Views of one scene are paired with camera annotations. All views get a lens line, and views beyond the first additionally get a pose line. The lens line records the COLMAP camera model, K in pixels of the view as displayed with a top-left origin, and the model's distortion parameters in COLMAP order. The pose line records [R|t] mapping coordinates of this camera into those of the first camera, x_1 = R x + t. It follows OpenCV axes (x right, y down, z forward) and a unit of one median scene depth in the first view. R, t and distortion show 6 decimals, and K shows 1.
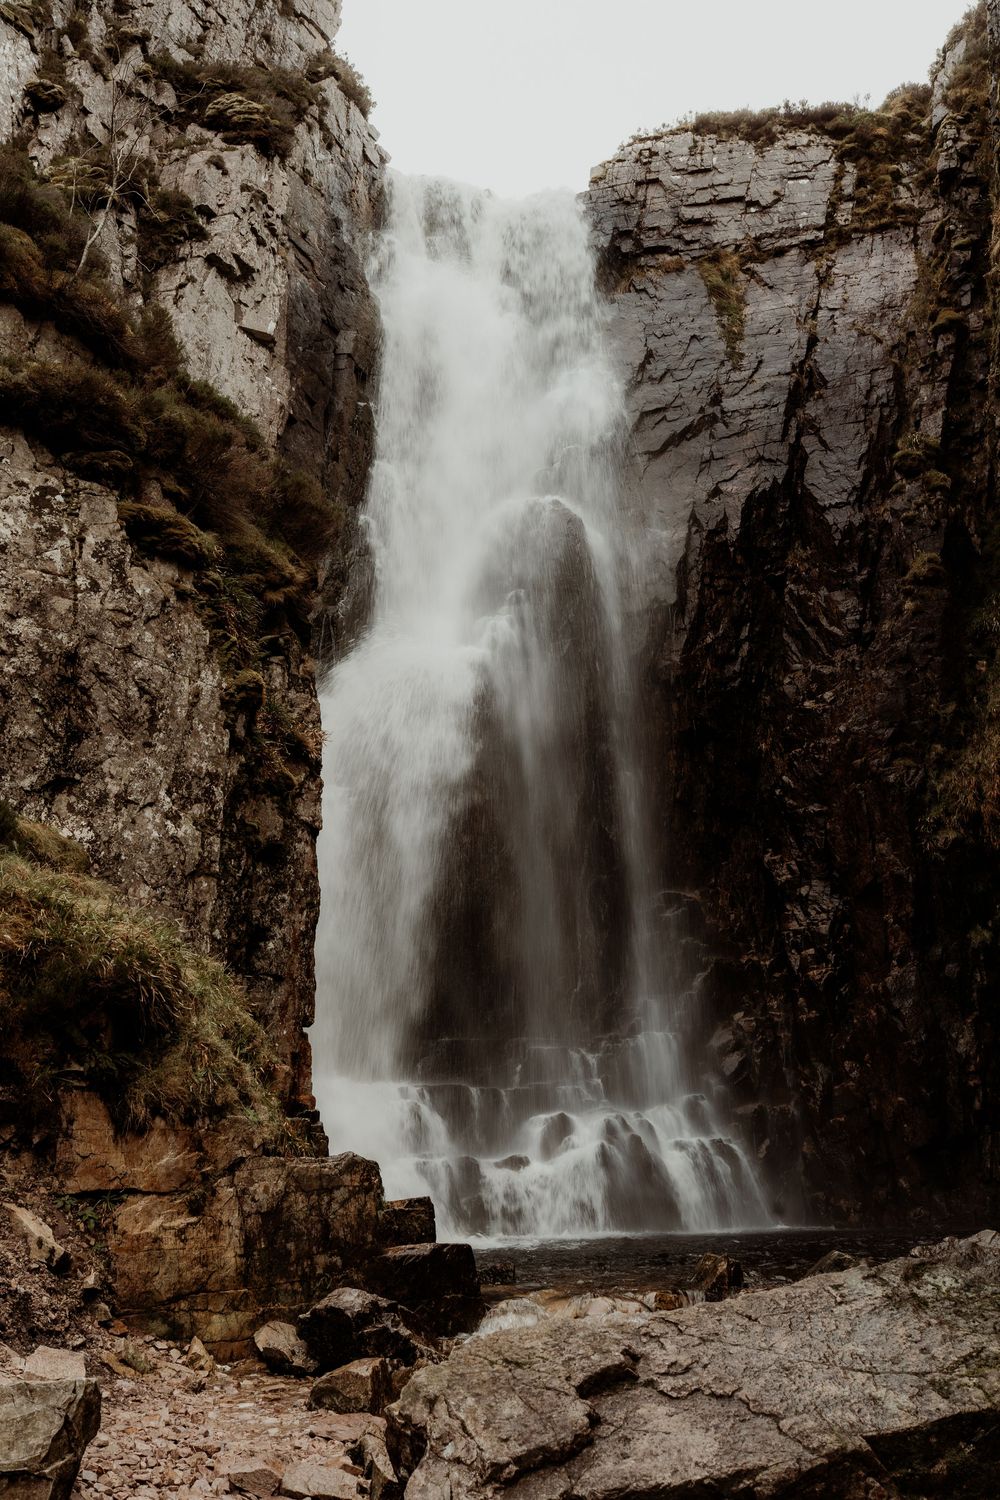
lens RADIAL K [[1431.0, 0, 499.7], [0, 1431.0, 745.4], [0, 0, 1]] dist [0.000702, 0.000000]
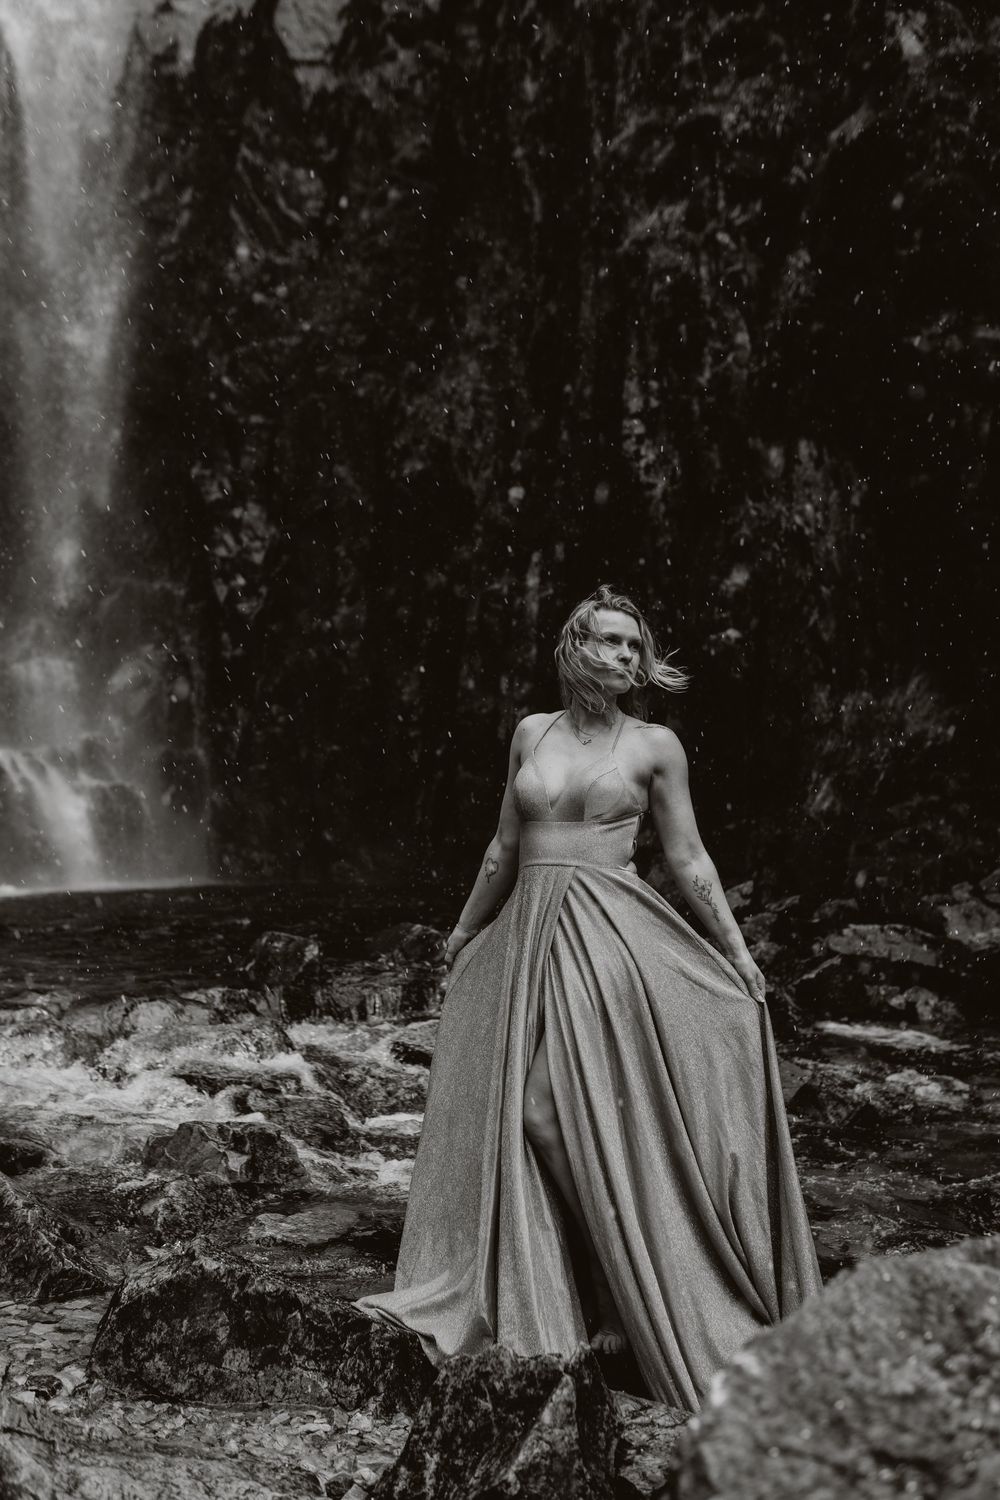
lens RADIAL K [[1431.0, 0, 497.3], [0, 1431.0, 754.4], [0, 0, 1]] dist [0.000702, 0.000000]
pose [[0.890356, 0.037912, 0.453684, -0.037987], [-0.145980, 0.967682, 0.205622, 0.043186], [-0.431227, -0.249306, 0.867116, 0.144961]]
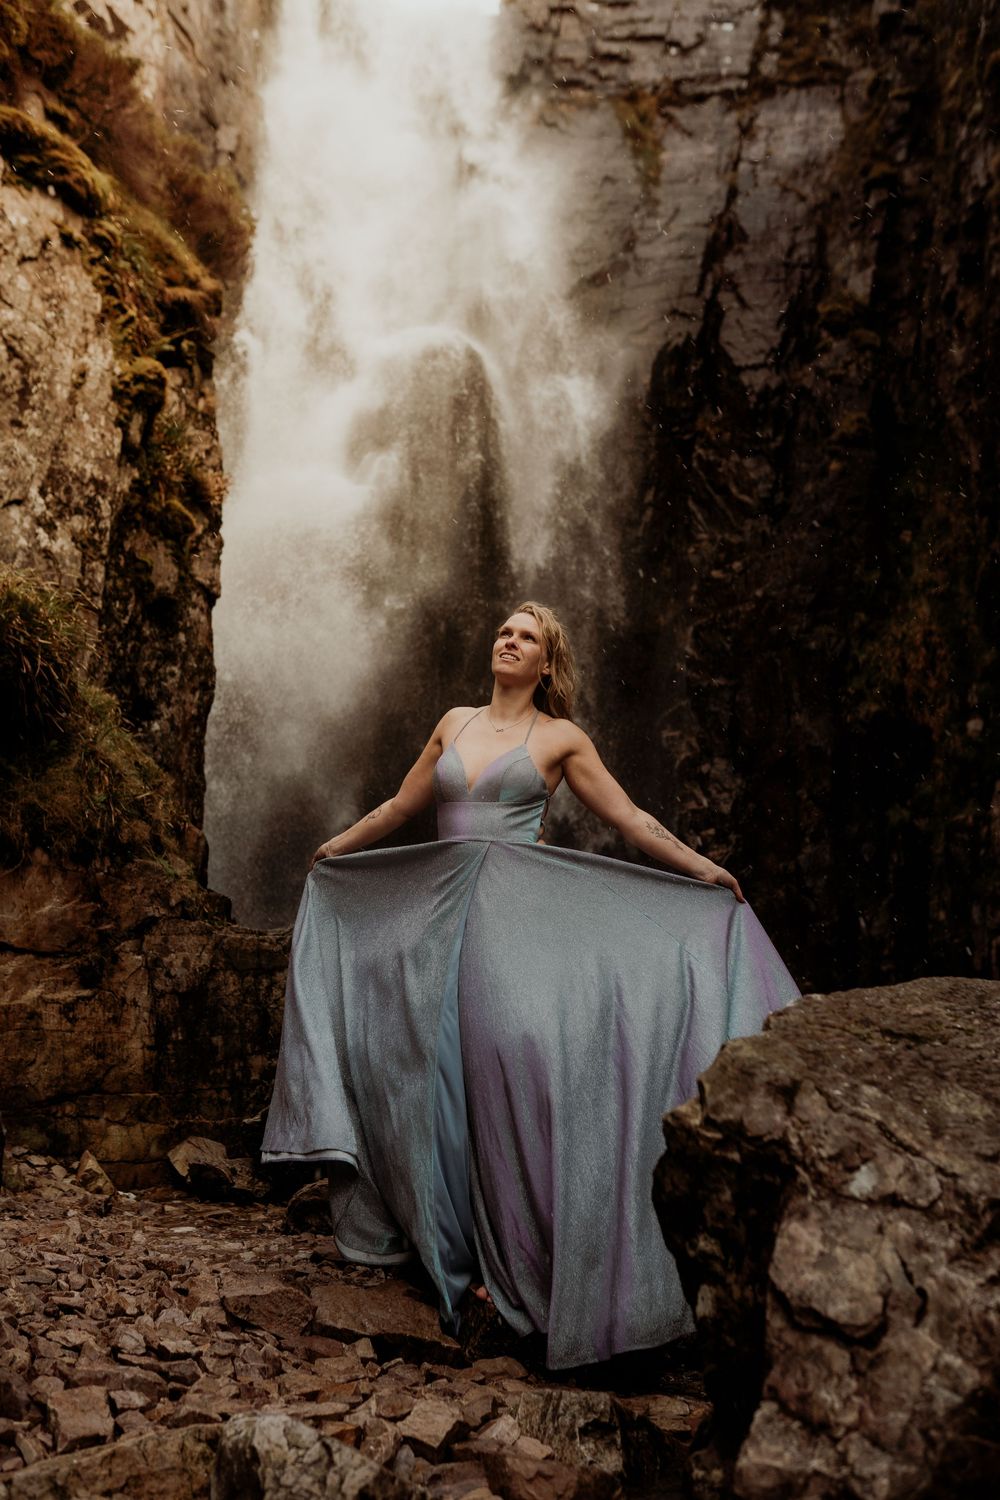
lens RADIAL K [[1431.0, 0, 495.7], [0, 1431.0, 749.3], [0, 0, 1]] dist [0.000702, 0.000000]
pose [[0.991987, 0.046614, 0.117423, -0.034227], [-0.052197, 0.997626, 0.044923, 0.056777], [-0.115050, -0.050692, 0.992065, 0.095296]]
